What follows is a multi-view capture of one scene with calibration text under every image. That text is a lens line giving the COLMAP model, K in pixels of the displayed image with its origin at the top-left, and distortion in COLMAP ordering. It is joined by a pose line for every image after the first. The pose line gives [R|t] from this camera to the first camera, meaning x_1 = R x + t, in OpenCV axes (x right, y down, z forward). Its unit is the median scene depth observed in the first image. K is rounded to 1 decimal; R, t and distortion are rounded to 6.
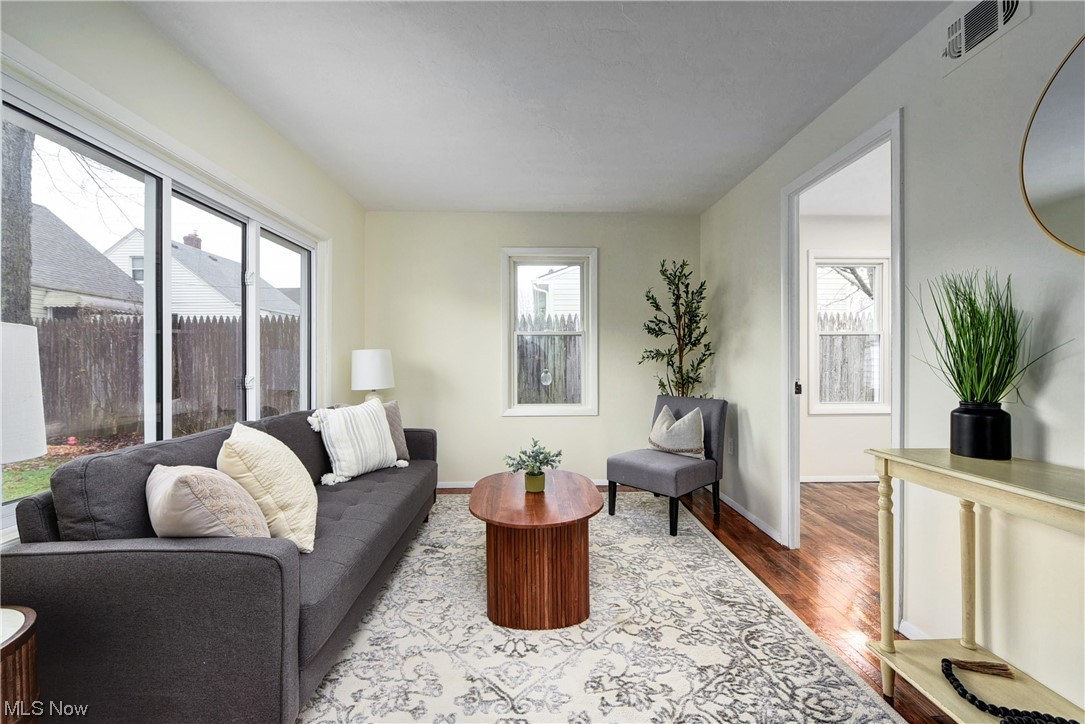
lens RADIAL K [[434.1, 0, 546.1], [0, 434.1, 361.8], [0, 0, 1]] dist [-0.008005, -0.001631]
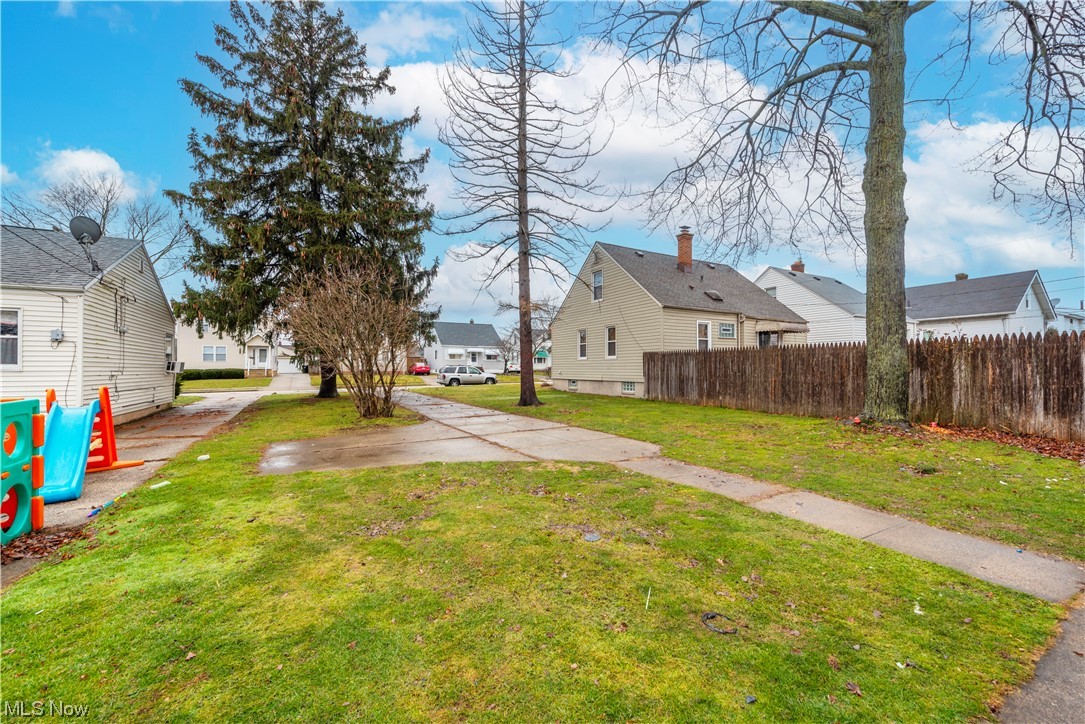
lens RADIAL K [[434.1, 0, 541.6], [0, 434.1, 362.8], [0, 0, 1]] dist [-0.008005, -0.001631]
pose [[0.467624, -0.004781, -0.883915, -1.078226], [-0.003521, 0.999967, -0.007272, -0.029592], [0.883921, 0.006513, 0.467591, -2.206933]]
